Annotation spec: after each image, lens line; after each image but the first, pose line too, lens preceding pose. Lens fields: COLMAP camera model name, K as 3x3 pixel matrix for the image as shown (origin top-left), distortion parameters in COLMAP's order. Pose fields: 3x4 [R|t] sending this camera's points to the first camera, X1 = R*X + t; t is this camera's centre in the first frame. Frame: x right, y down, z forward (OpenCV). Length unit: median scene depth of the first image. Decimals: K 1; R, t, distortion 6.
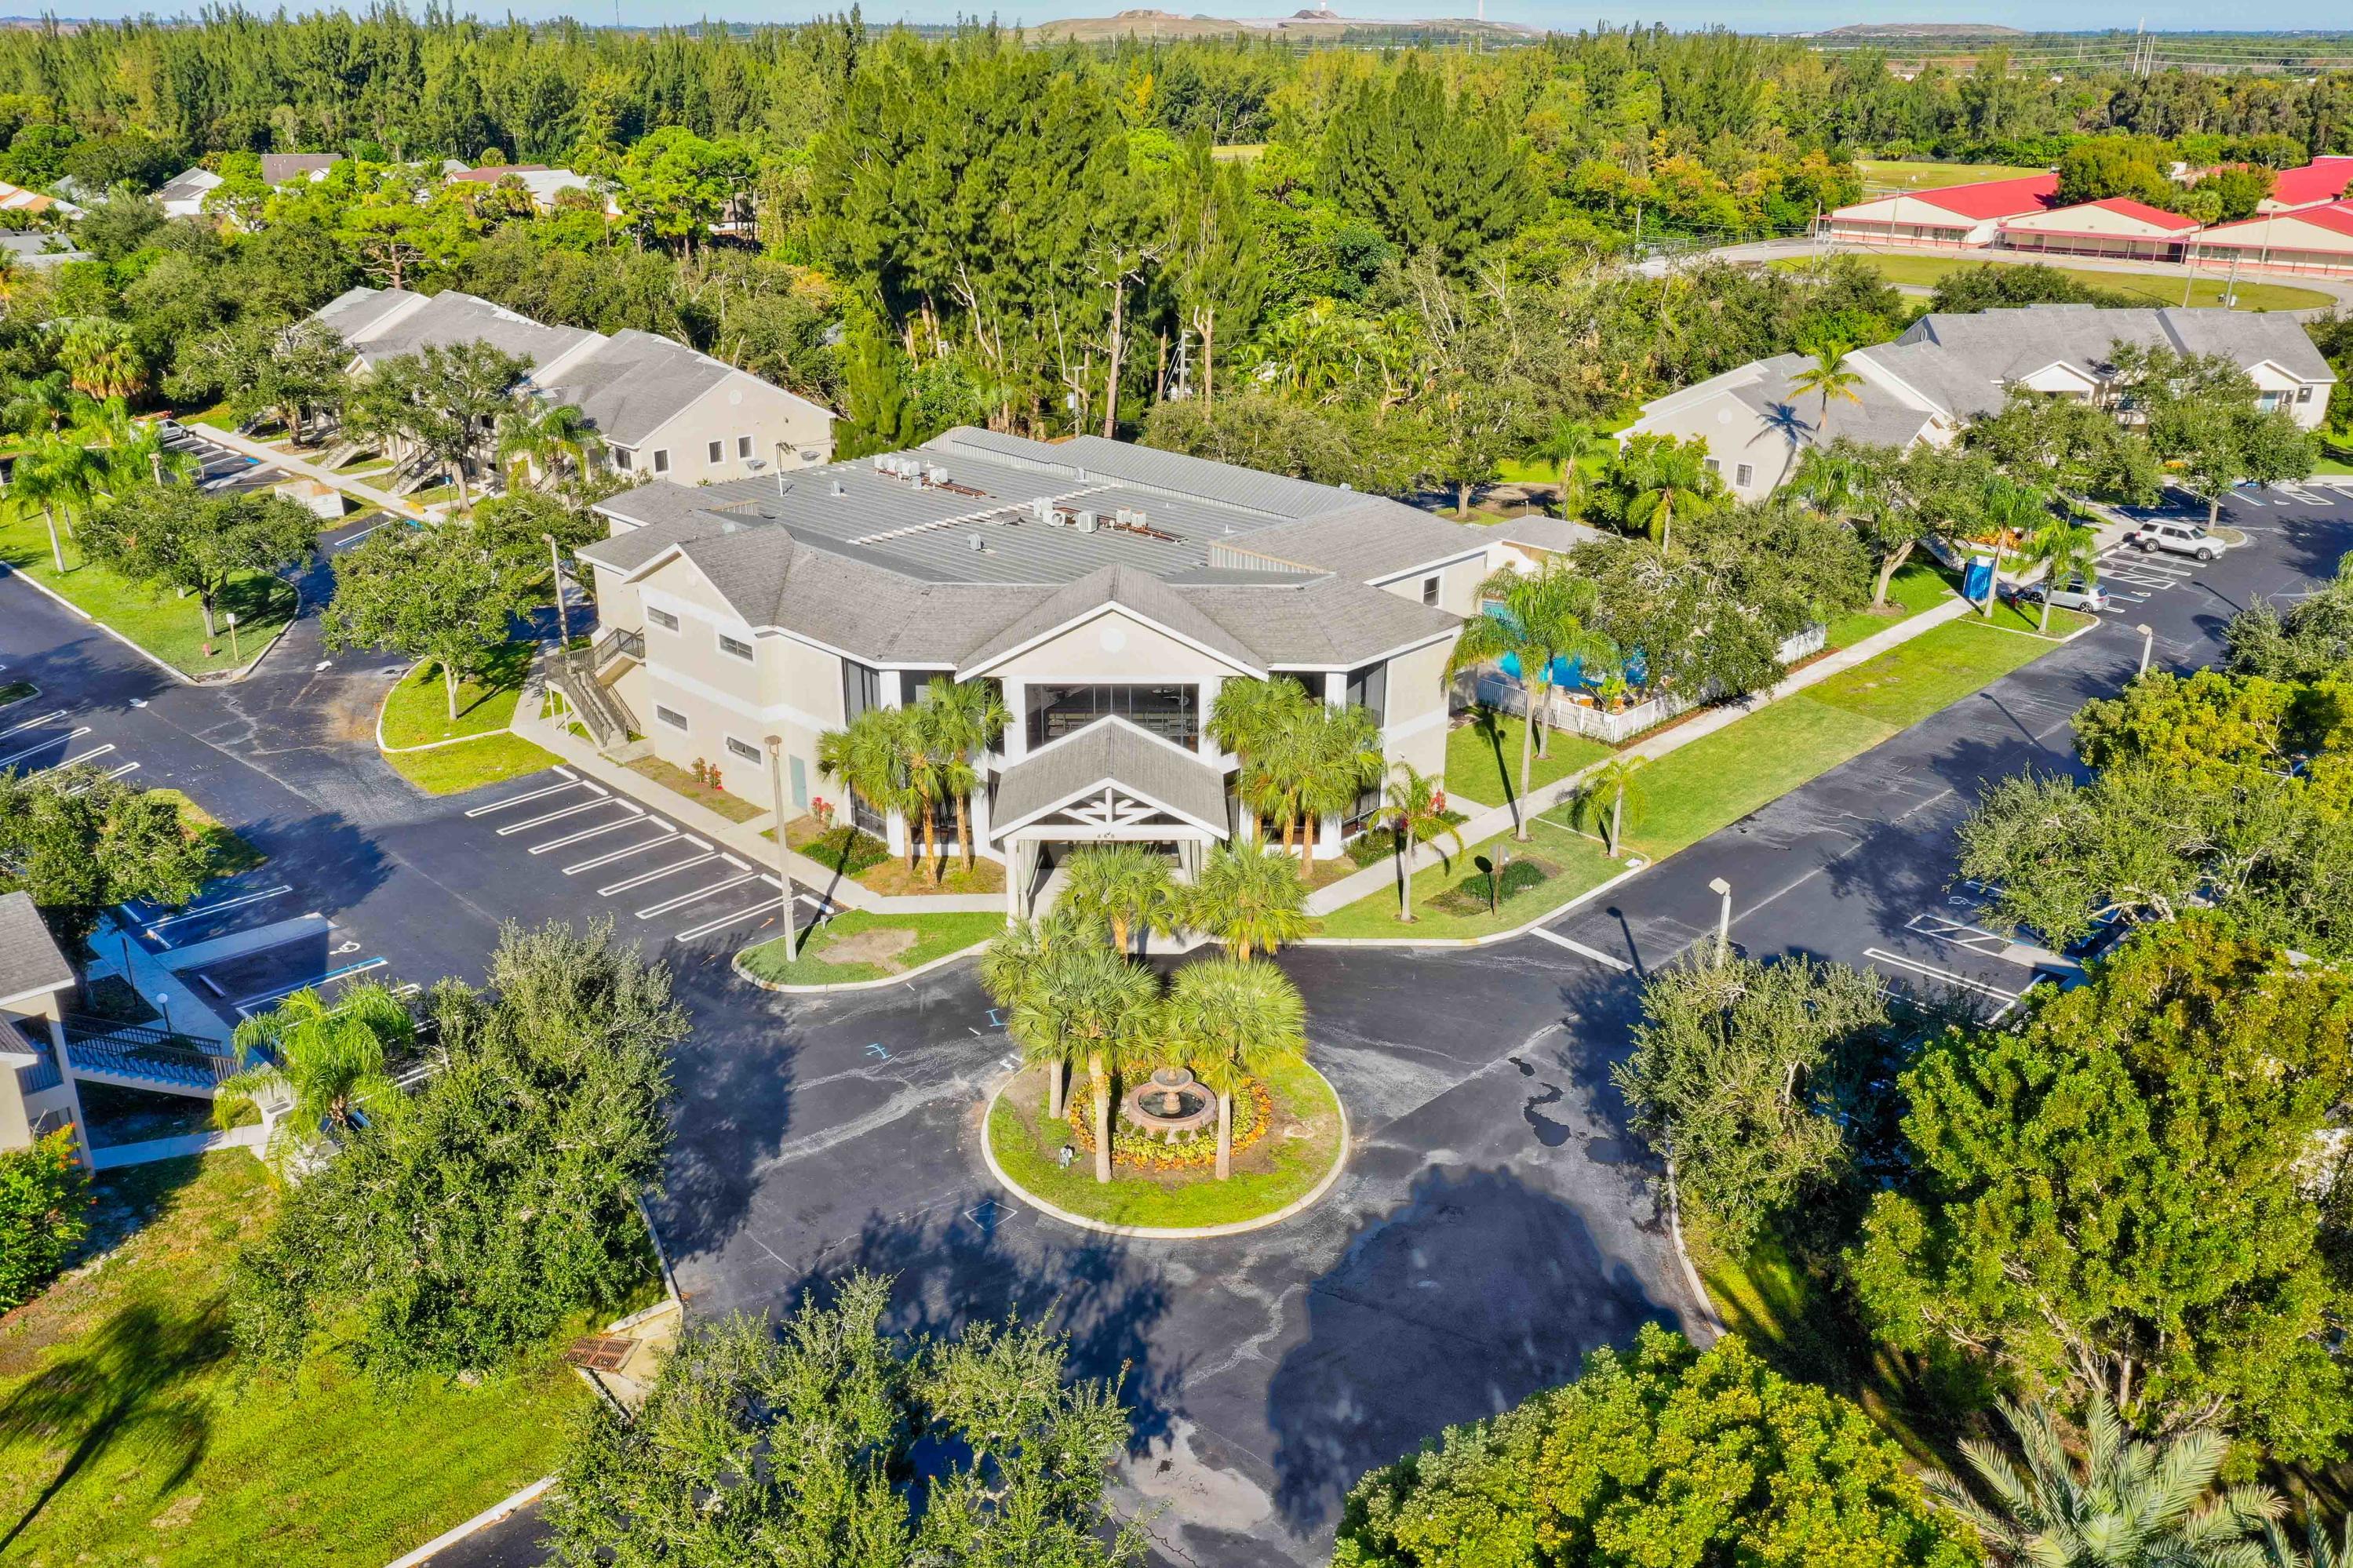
lens RADIAL K [[1911.2, 0, 1176.5], [0, 1911.2, 784.0], [0, 0, 1]] dist [0.037247, 0.002291]
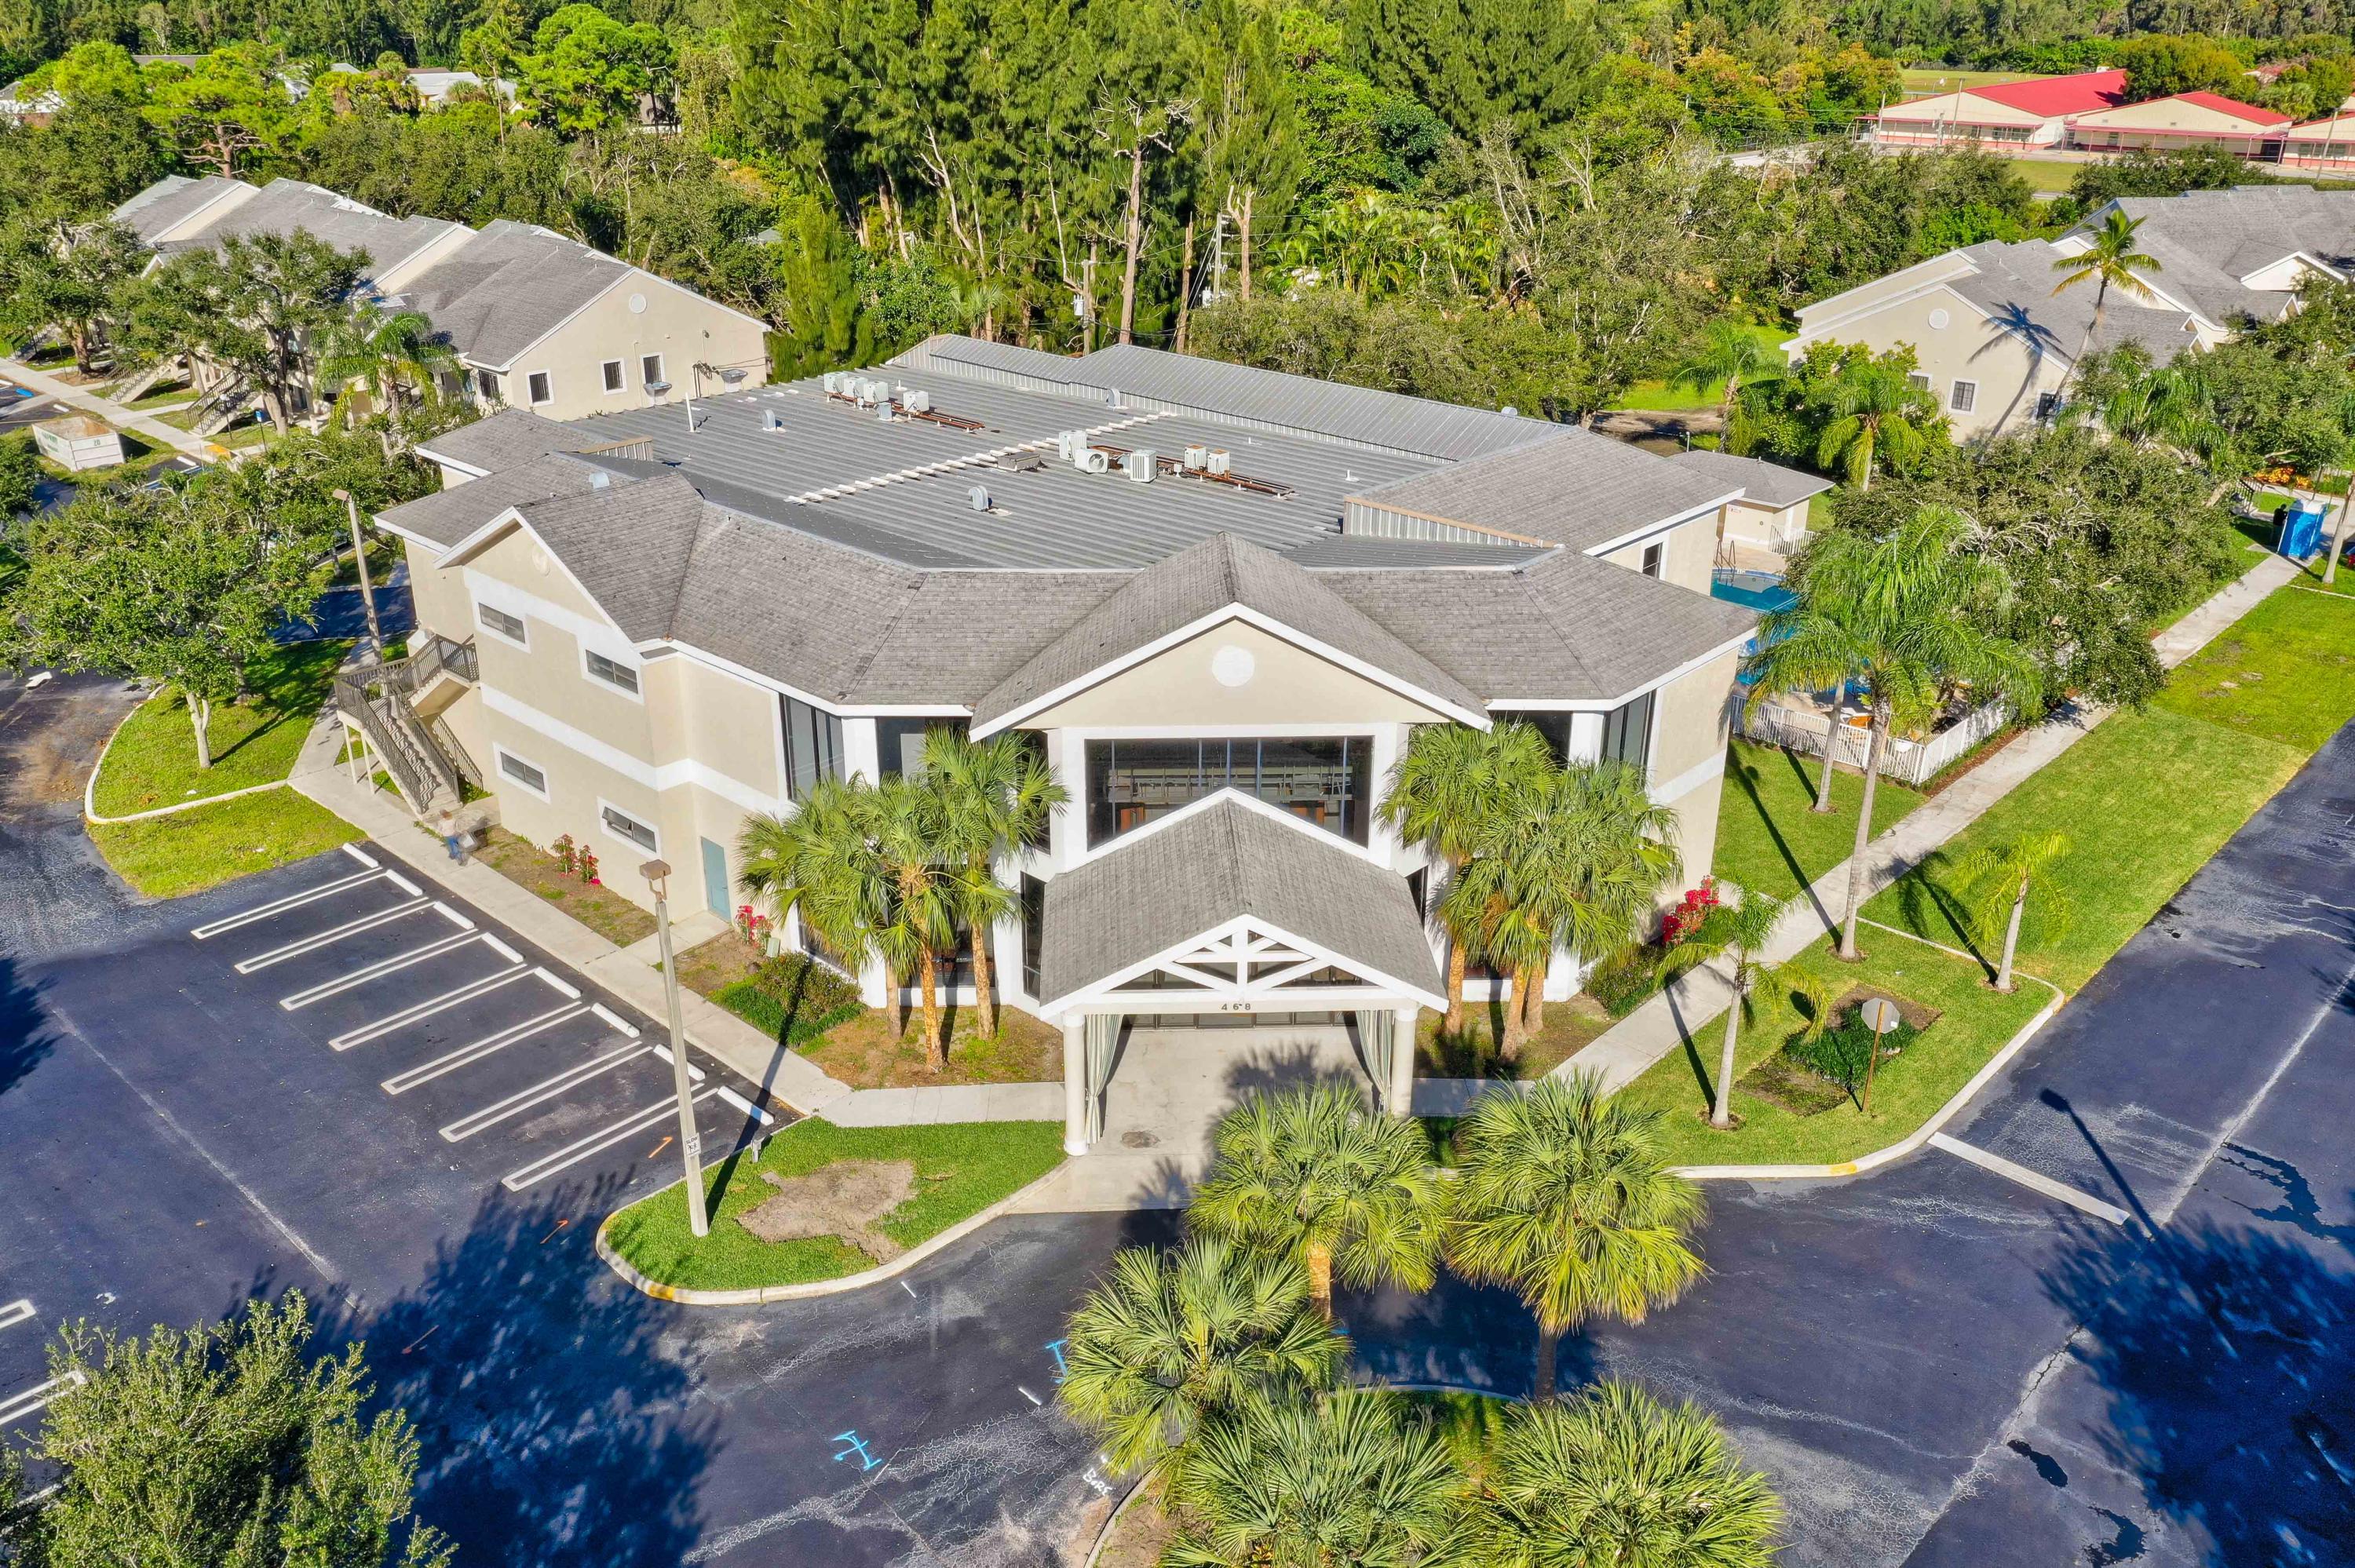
lens RADIAL K [[1875.9, 0, 1177.5], [0, 1875.9, 784.0], [0, 0, 1]] dist [0.033588, -0.000477]
pose [[0.999508, -0.012761, 0.028645, -0.041289], [0.011760, 0.999323, 0.034853, -0.035903], [-0.029070, -0.034499, 0.998982, 0.249716]]
